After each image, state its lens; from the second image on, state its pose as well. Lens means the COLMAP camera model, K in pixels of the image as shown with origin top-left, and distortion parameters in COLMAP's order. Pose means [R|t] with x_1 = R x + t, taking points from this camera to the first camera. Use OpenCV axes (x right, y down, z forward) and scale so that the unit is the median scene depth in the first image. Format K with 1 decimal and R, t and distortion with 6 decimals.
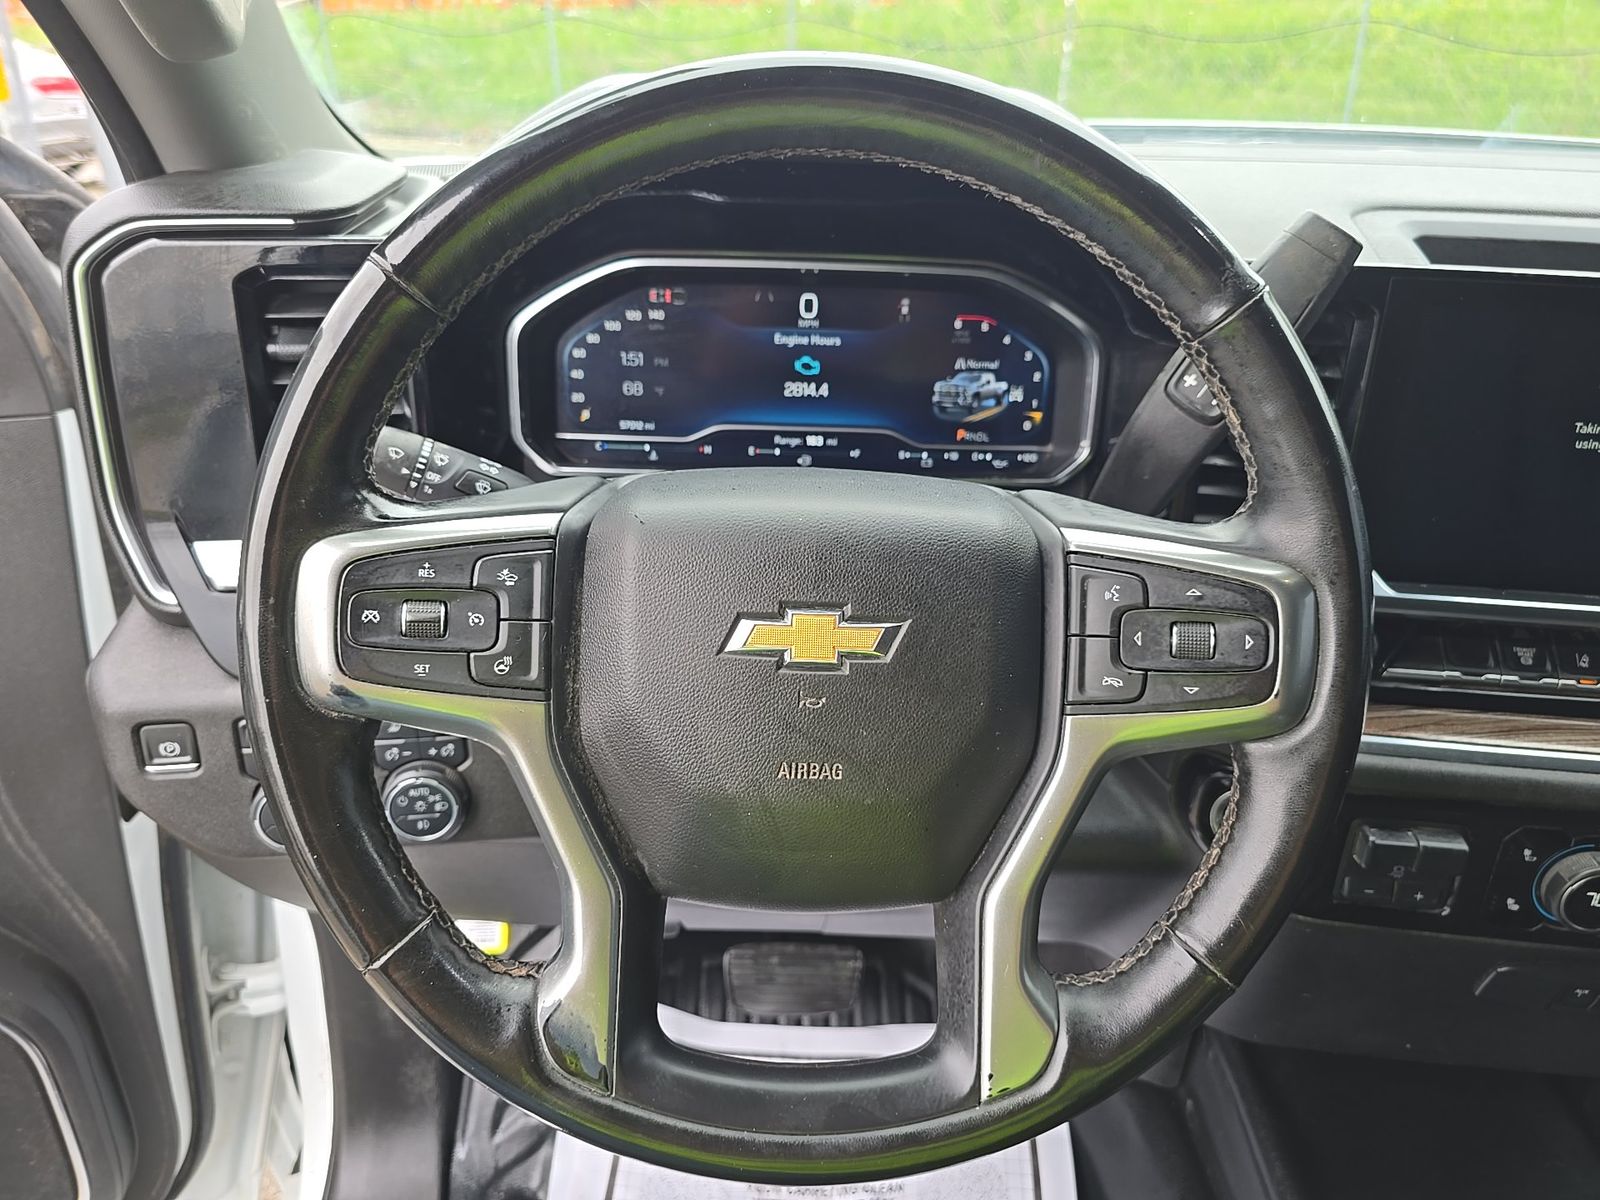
lens RADIAL K [[1082.9, 0, 796.6], [0, 1082.9, 595.6], [0, 0, 1]] dist [0.037505, -0.028274]
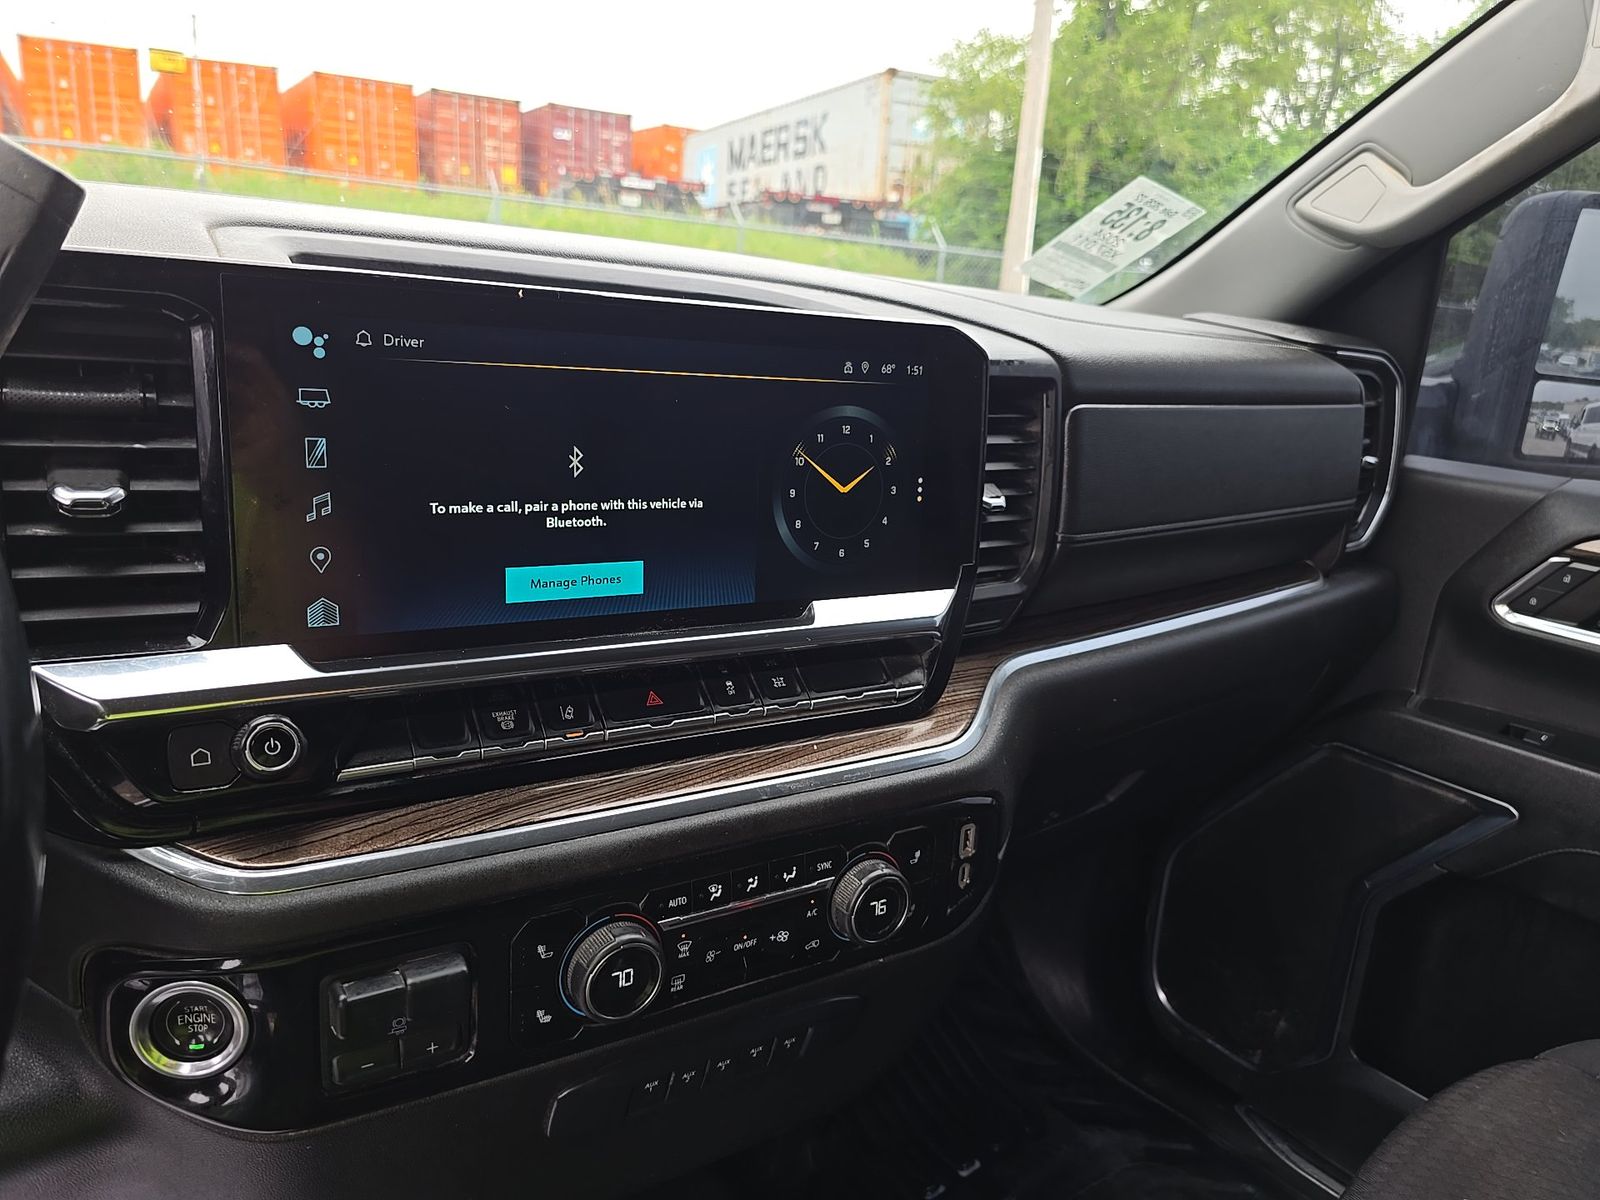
lens RADIAL K [[1082.9, 0, 807.0], [0, 1082.9, 609.7], [0, 0, 1]] dist [0.037505, -0.028274]
pose [[0.787857, -0.126050, 0.602821, 0.352053], [0.212595, 0.974325, -0.074120, 0.085286], [-0.578001, 0.186552, 0.794426, 0.170087]]
